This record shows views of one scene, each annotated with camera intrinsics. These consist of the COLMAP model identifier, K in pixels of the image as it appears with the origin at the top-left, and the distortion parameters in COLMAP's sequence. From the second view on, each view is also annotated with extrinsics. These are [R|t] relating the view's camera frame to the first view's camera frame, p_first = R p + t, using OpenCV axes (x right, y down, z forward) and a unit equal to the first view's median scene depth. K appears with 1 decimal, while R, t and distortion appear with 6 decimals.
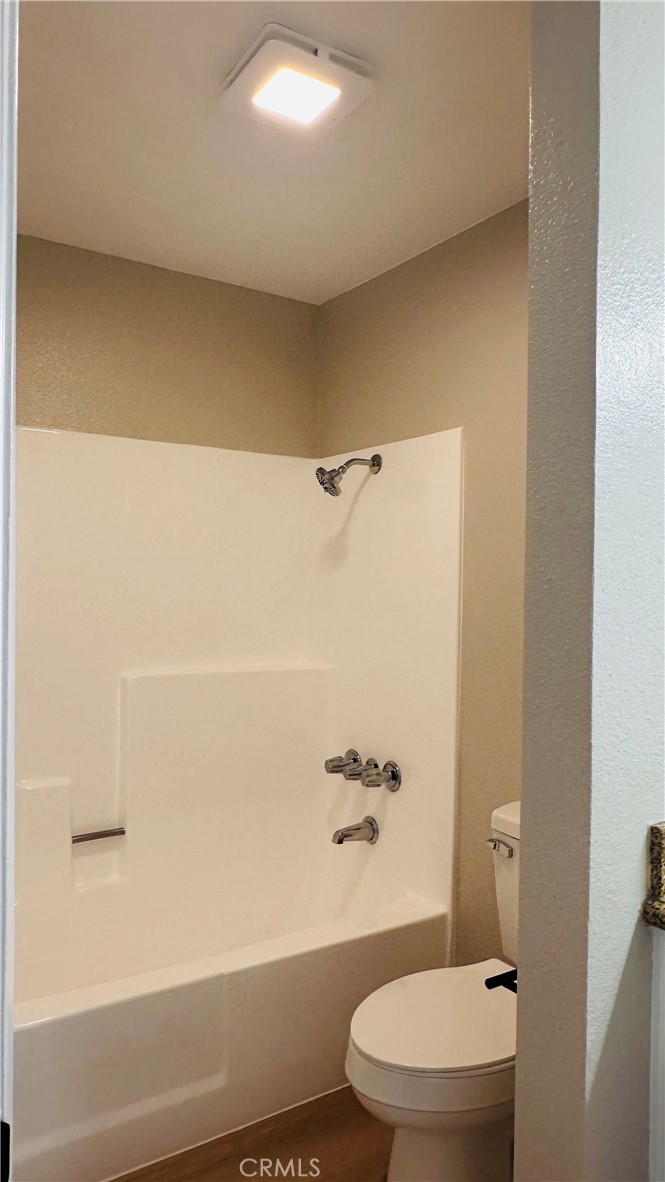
lens RADIAL K [[811.7, 0, 333.8], [0, 811.7, 588.2], [0, 0, 1]] dist [-0.008358, -0.003851]
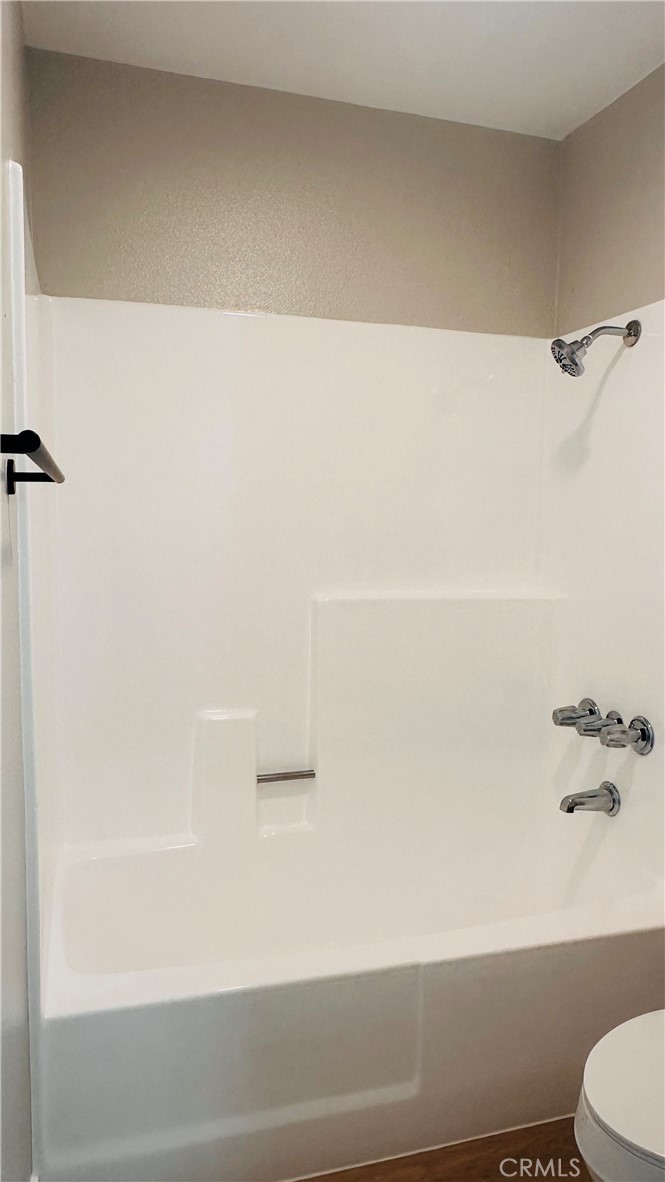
lens RADIAL K [[811.7, 0, 327.8], [0, 811.7, 589.5], [0, 0, 1]] dist [-0.008358, -0.003851]
pose [[0.961347, 0.026941, -0.274017, -0.008925], [-0.005198, 0.996800, 0.079770, 0.029231], [0.275289, -0.075263, 0.958411, 0.172913]]
